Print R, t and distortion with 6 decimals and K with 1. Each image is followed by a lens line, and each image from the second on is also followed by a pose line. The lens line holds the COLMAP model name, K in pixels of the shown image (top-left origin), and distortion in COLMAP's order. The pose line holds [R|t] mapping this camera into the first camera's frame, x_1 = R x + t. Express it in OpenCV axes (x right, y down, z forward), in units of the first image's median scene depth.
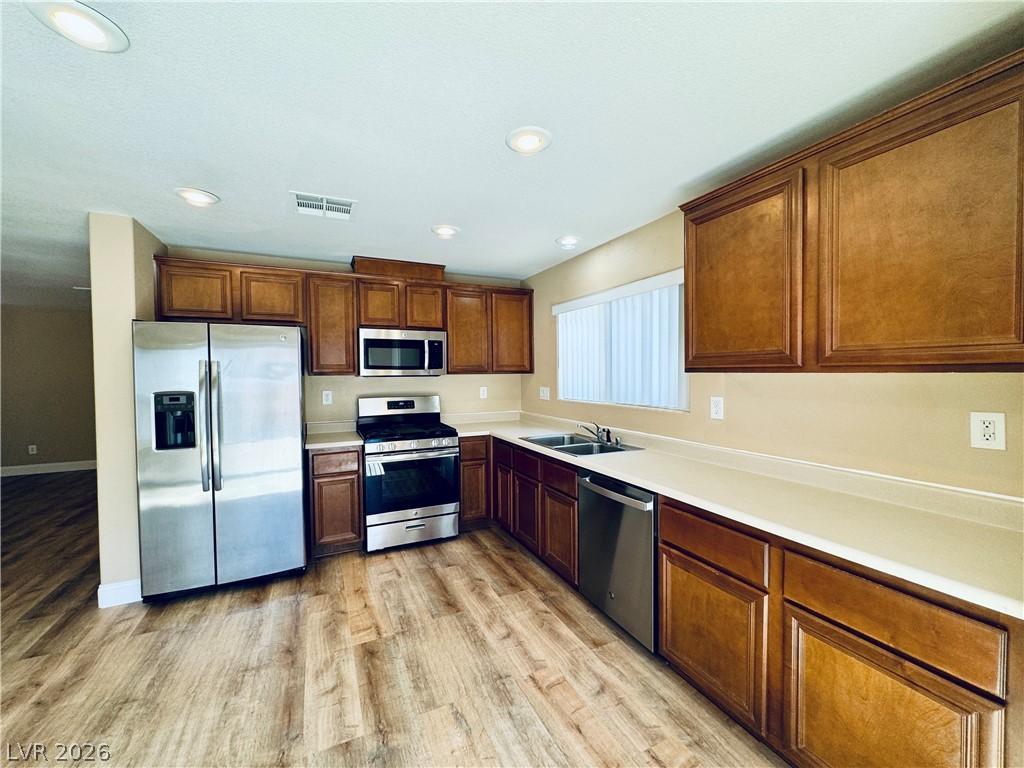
lens RADIAL K [[409.1, 0, 510.6], [0, 409.1, 382.3], [0, 0, 1]] dist [-0.001950, 0.000551]
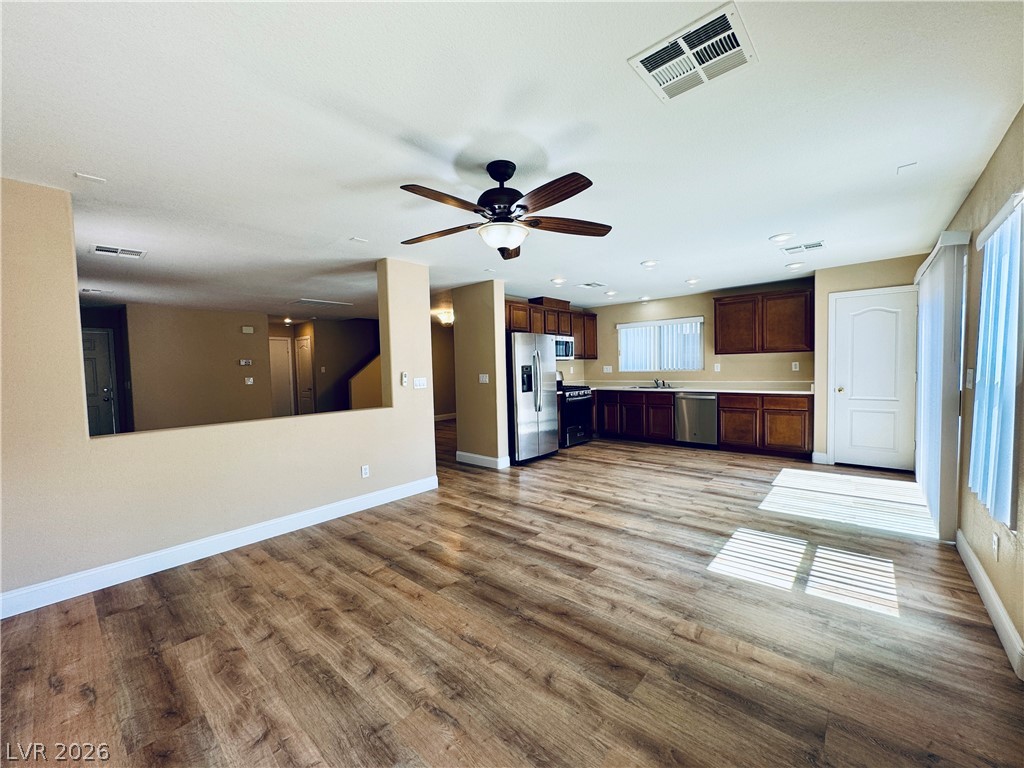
lens RADIAL K [[409.1, 0, 510.6], [0, 409.1, 382.3], [0, 0, 1]] dist [-0.001950, 0.000551]
pose [[0.918892, -0.029287, 0.393421, -1.485964], [0.025931, 0.999568, 0.013843, 0.068257], [-0.393656, -0.002518, 0.919254, -0.800179]]
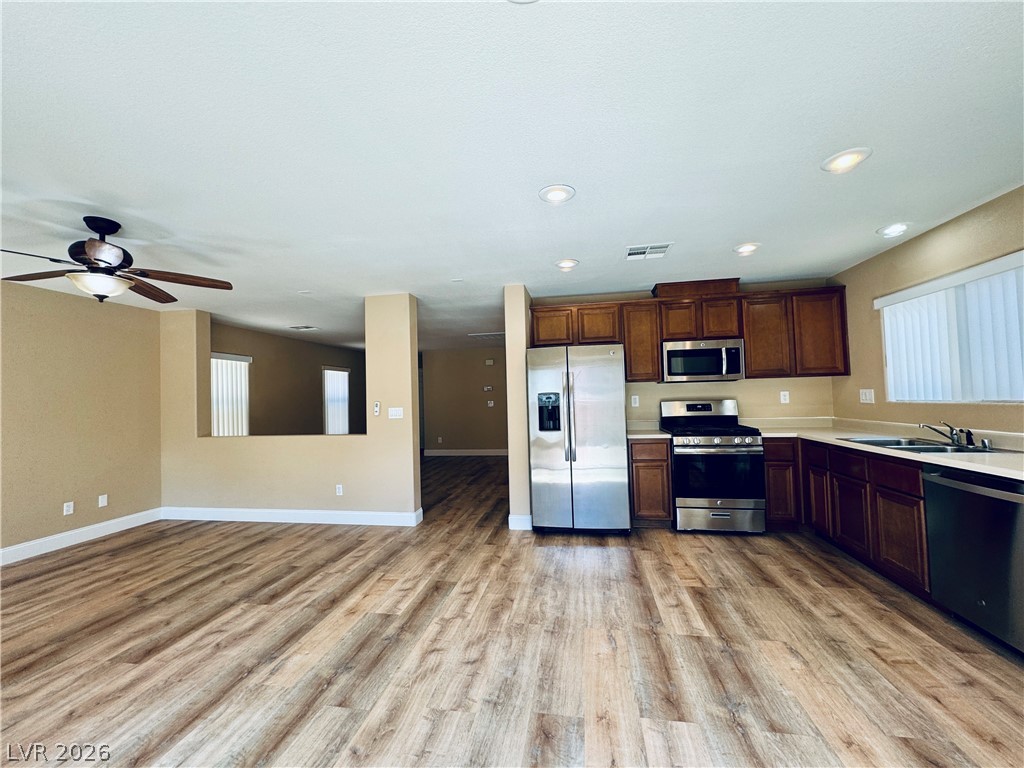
lens RADIAL K [[409.1, 0, 510.6], [0, 409.1, 382.3], [0, 0, 1]] dist [-0.001950, 0.000551]
pose [[0.813841, -0.035126, -0.580025, -0.045837], [0.006029, 0.998628, -0.052017, 0.052701], [0.581056, 0.038837, 0.812936, -0.271477]]
